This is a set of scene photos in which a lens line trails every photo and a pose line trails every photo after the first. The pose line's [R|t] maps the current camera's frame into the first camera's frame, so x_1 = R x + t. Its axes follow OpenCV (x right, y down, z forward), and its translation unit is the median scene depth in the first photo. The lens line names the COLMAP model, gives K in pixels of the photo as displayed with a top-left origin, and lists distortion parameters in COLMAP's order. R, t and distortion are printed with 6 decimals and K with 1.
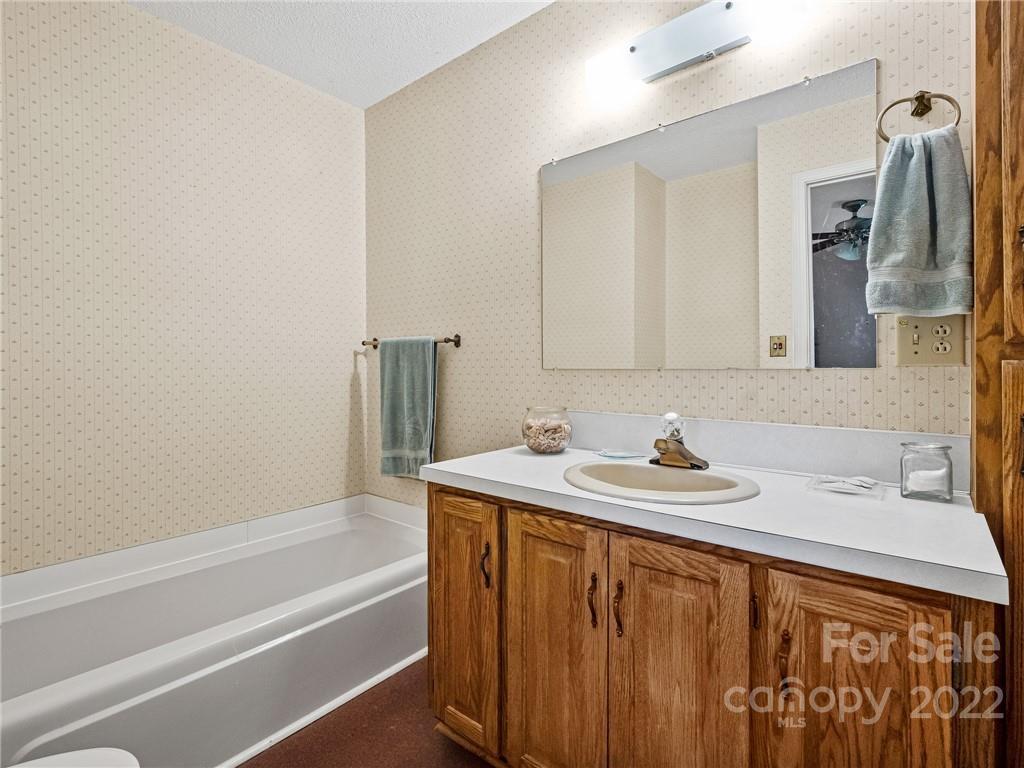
lens RADIAL K [[495.7, 0, 507.5], [0, 495.7, 368.4], [0, 0, 1]] dist [0.000914, 0.000572]
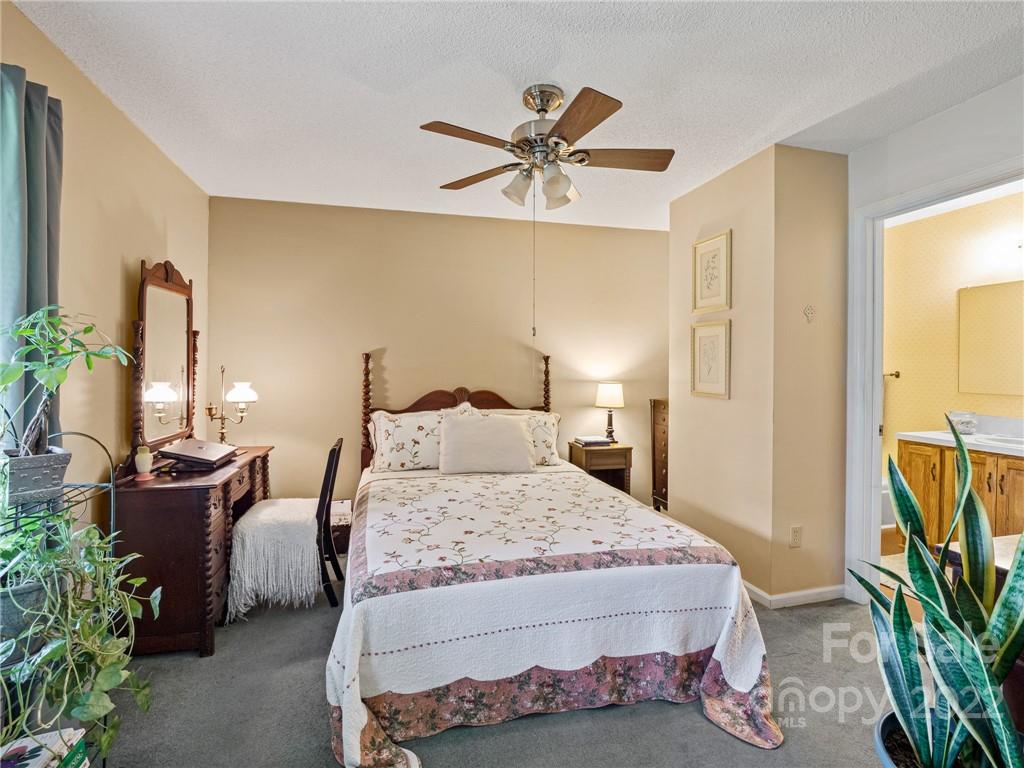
lens RADIAL K [[505.8, 0, 515.7], [0, 505.8, 373.5], [0, 0, 1]] dist [-0.004475, -0.001422]
pose [[0.823964, 0.015619, -0.566427, -0.349801], [-0.010325, 0.999868, 0.012552, -0.114214], [0.566548, -0.004494, 0.824017, -2.316376]]
